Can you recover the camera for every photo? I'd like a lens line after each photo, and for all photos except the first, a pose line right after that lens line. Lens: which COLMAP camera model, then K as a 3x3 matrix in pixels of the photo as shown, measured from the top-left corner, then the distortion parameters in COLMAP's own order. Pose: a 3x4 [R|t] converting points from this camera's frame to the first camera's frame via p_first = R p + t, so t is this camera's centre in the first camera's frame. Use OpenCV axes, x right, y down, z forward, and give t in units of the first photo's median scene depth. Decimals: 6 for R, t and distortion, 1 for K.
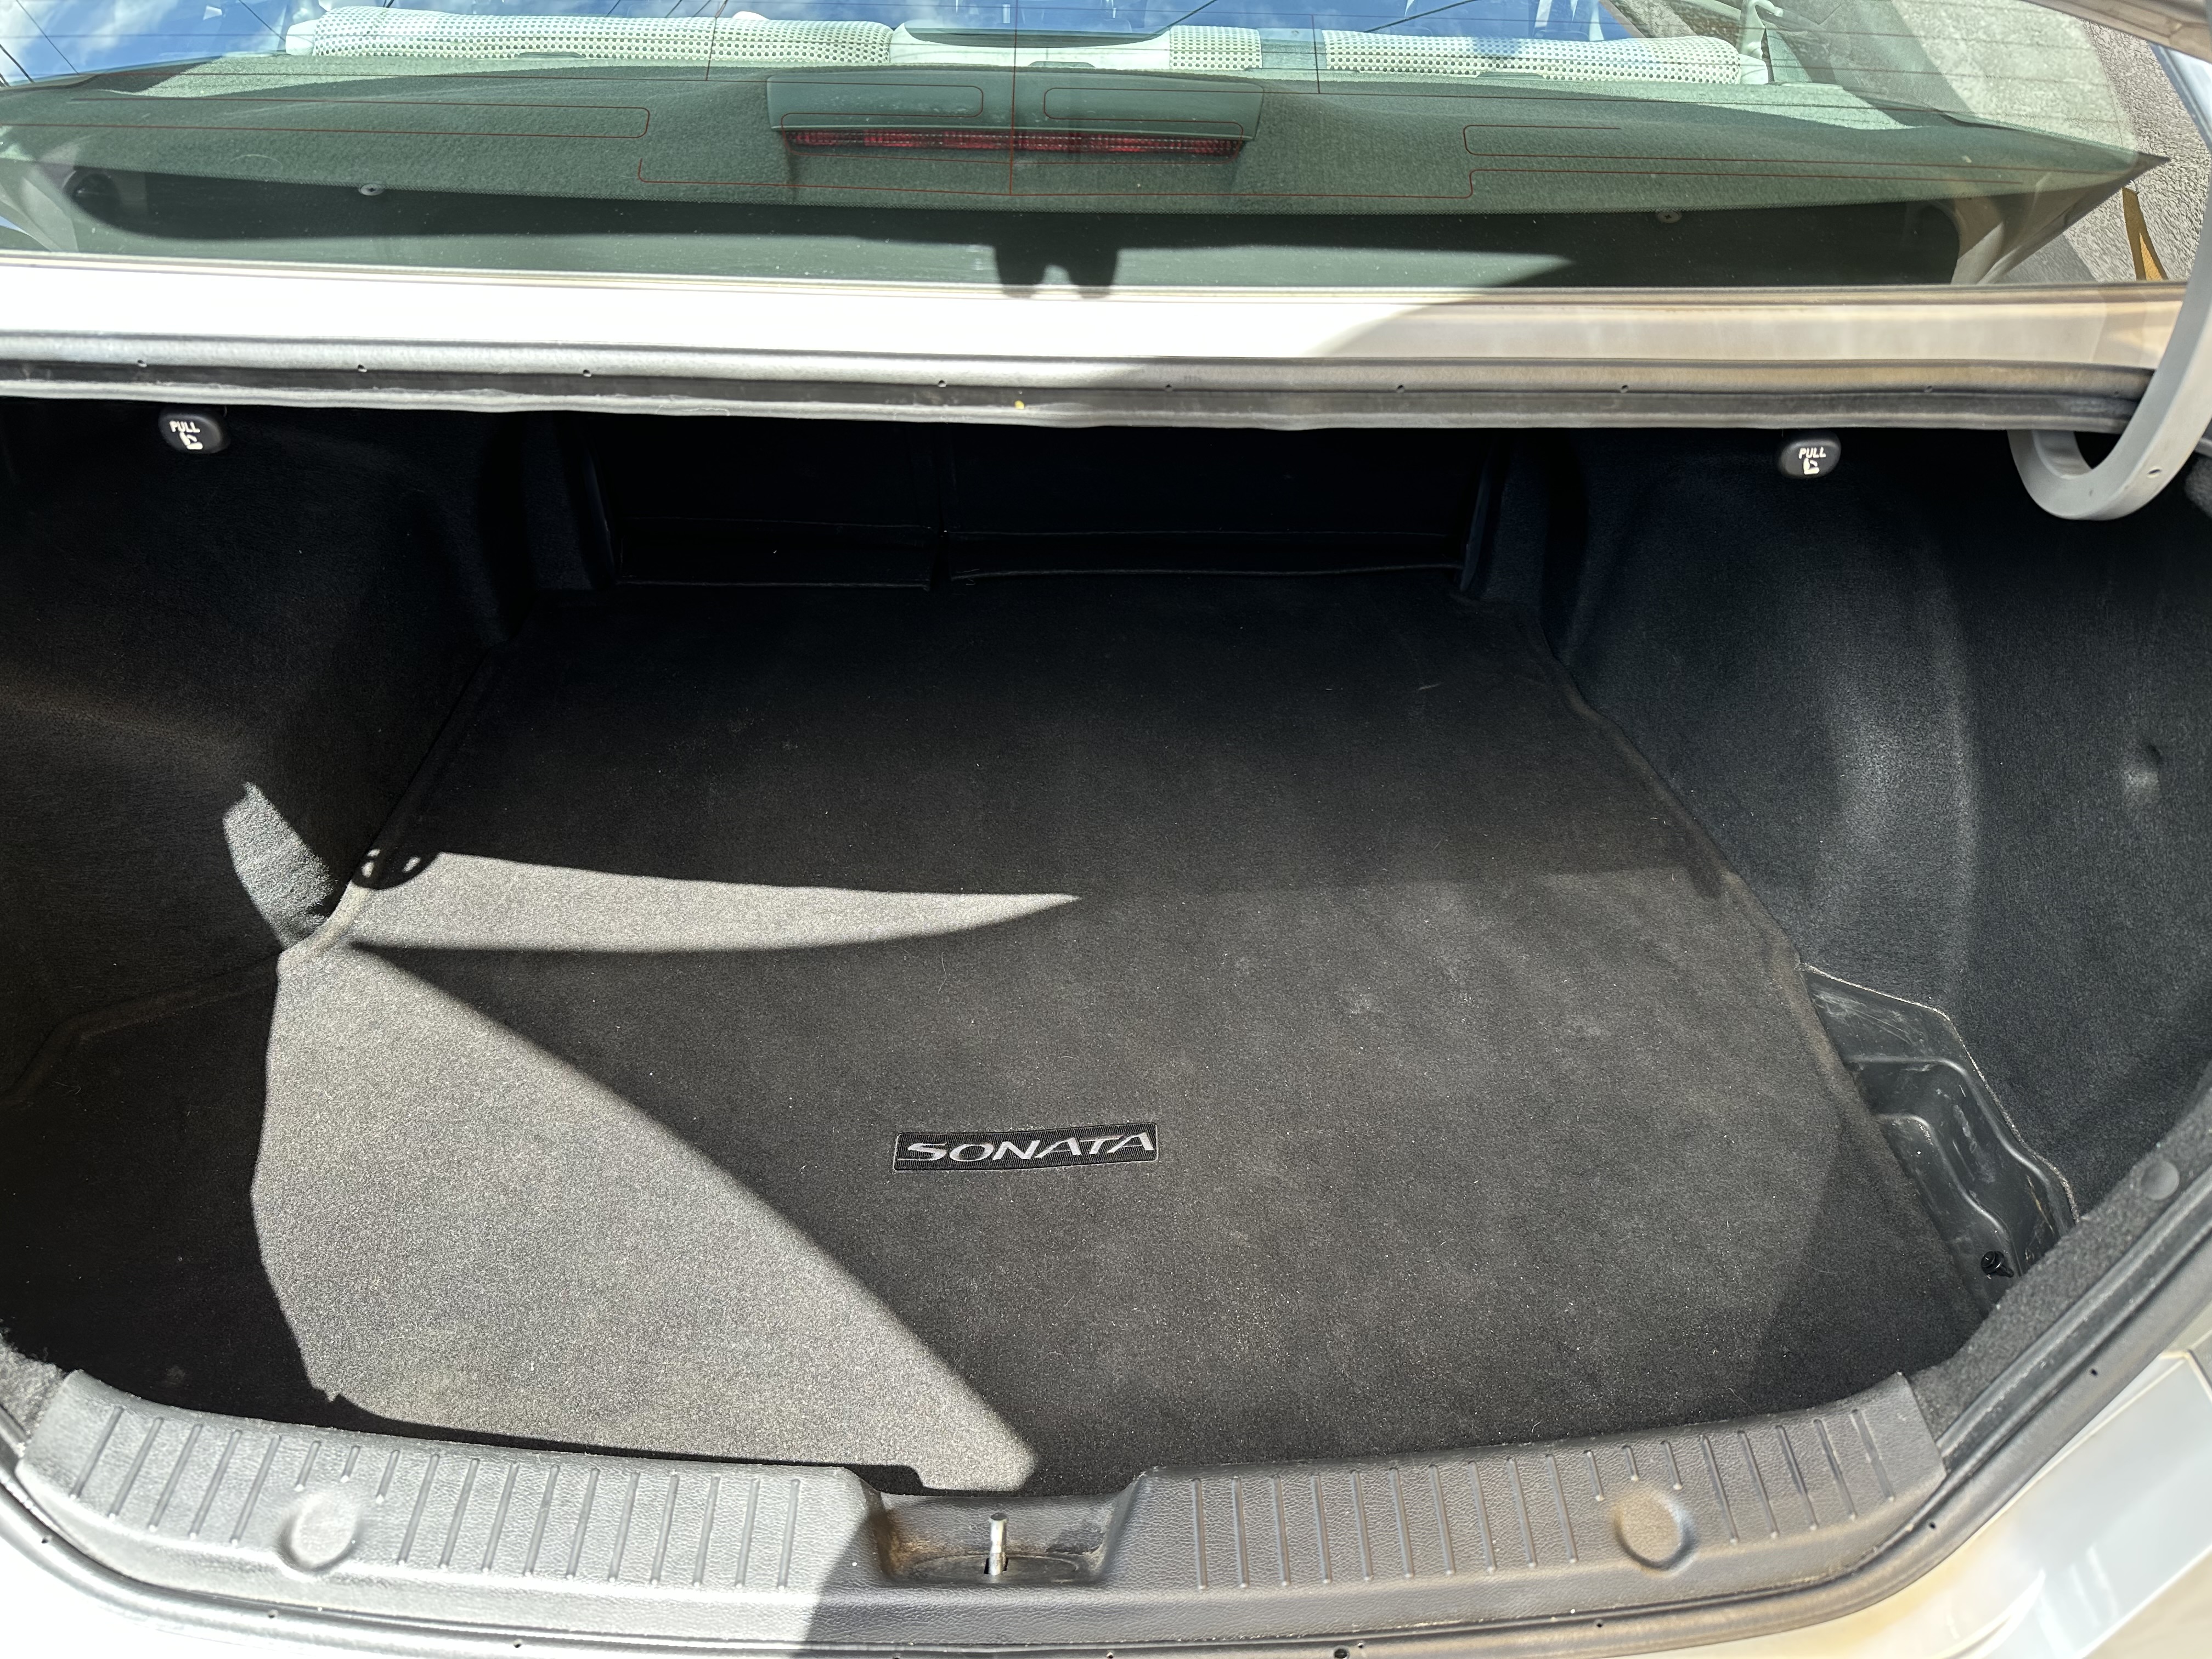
lens RADIAL K [[1633.4, 0, 1106.0], [0, 1633.4, 829.5], [0, 0, 1]] dist [-0.008416, -0.003690]
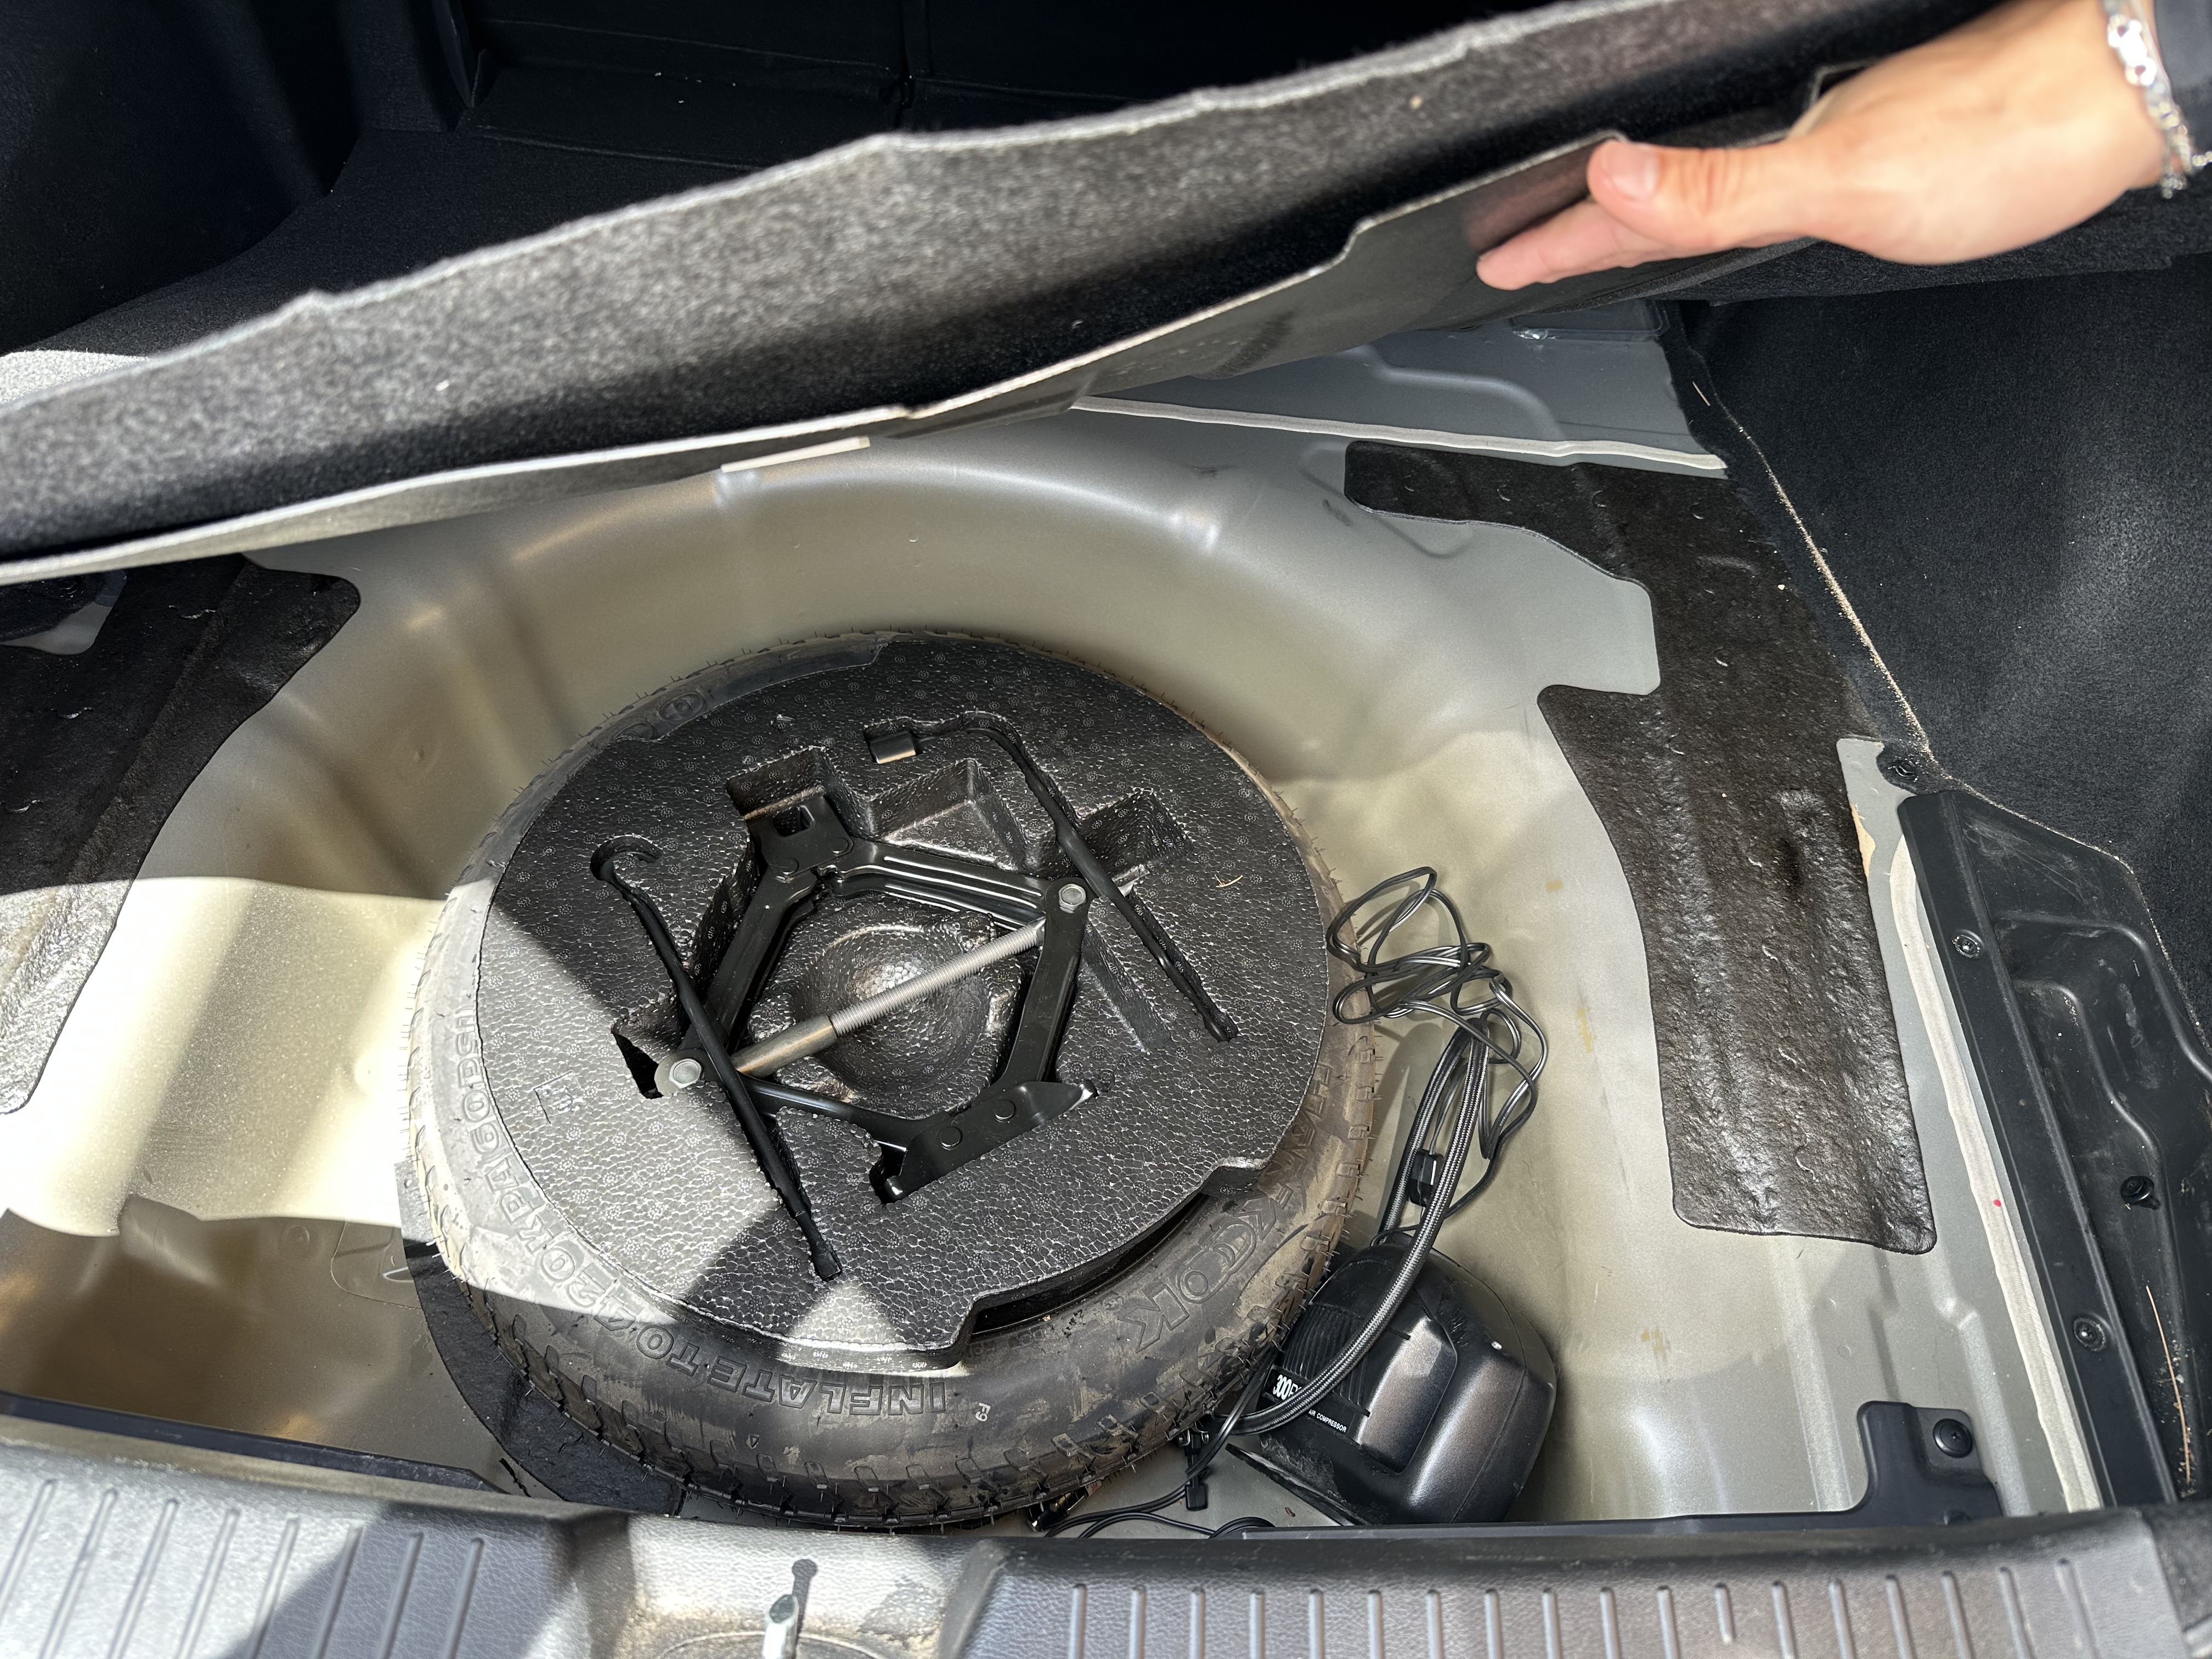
lens RADIAL K [[1633.4, 0, 1106.0], [0, 1633.4, 829.5], [0, 0, 1]] dist [-0.008416, -0.003690]
pose [[0.995729, 0.090299, 0.019250, 0.015212], [-0.092316, 0.970365, 0.223316, -0.031446], [0.001486, -0.224139, 0.974556, 0.255366]]
